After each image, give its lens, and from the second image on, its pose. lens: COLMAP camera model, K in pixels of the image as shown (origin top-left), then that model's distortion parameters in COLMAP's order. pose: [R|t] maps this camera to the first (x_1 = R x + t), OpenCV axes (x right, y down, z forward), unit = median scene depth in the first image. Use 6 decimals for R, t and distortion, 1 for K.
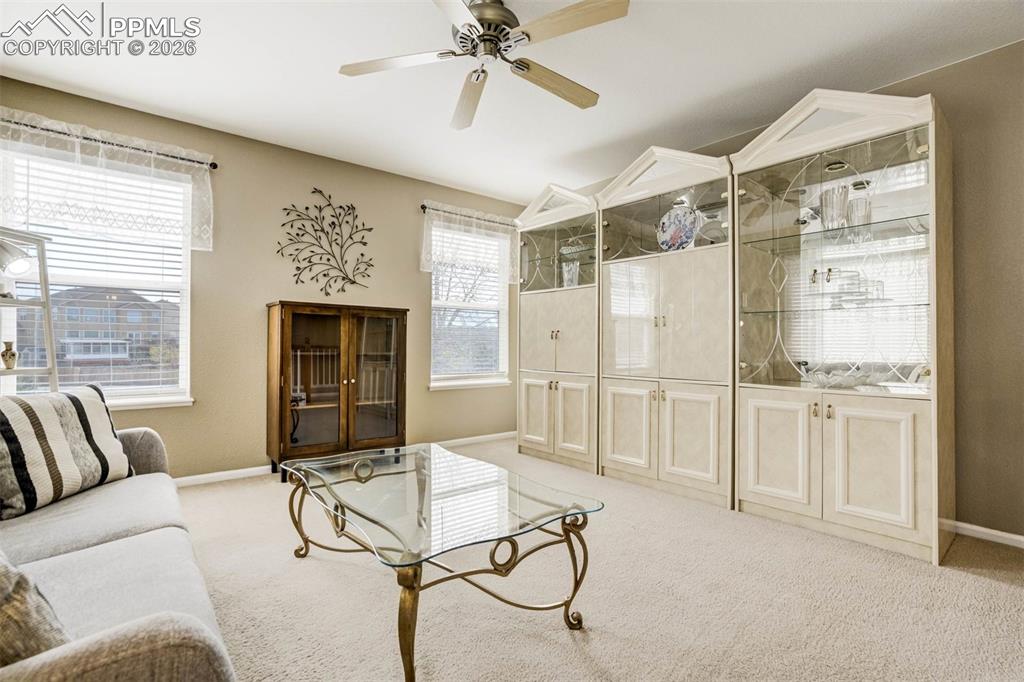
lens RADIAL K [[480.2, 0, 515.9], [0, 480.2, 342.1], [0, 0, 1]] dist [-0.015139, 0.000727]
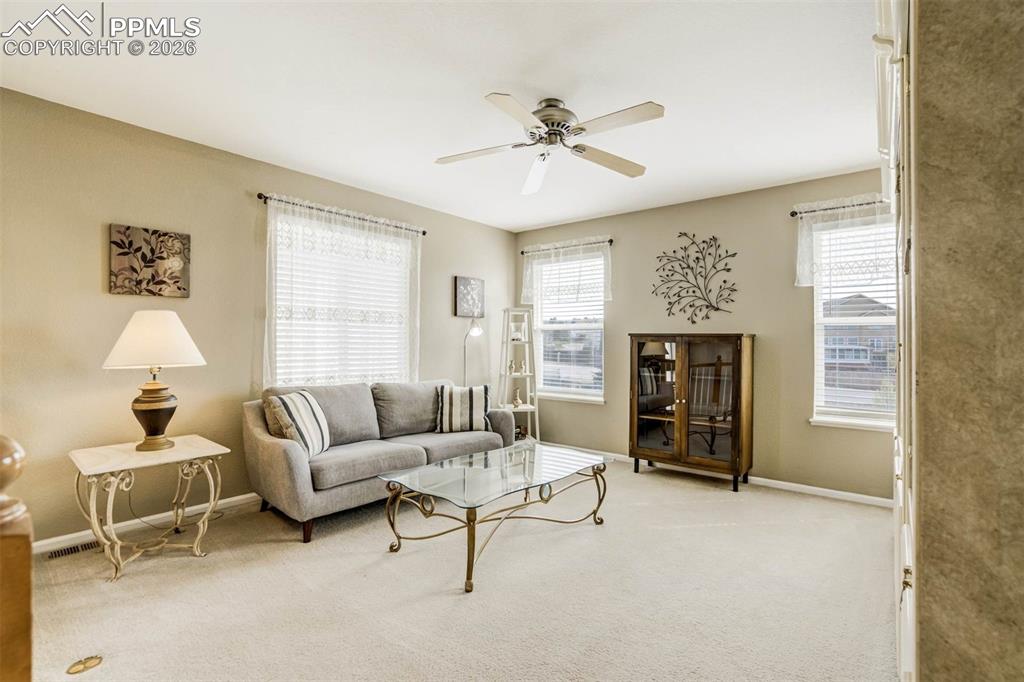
lens RADIAL K [[480.2, 0, 515.9], [0, 480.2, 342.1], [0, 0, 1]] dist [-0.015139, 0.000727]
pose [[0.179106, -0.004894, -0.983818, 0.644536], [-0.001415, 0.999985, -0.005232, -0.047107], [0.983829, 0.002329, 0.179096, 0.388310]]
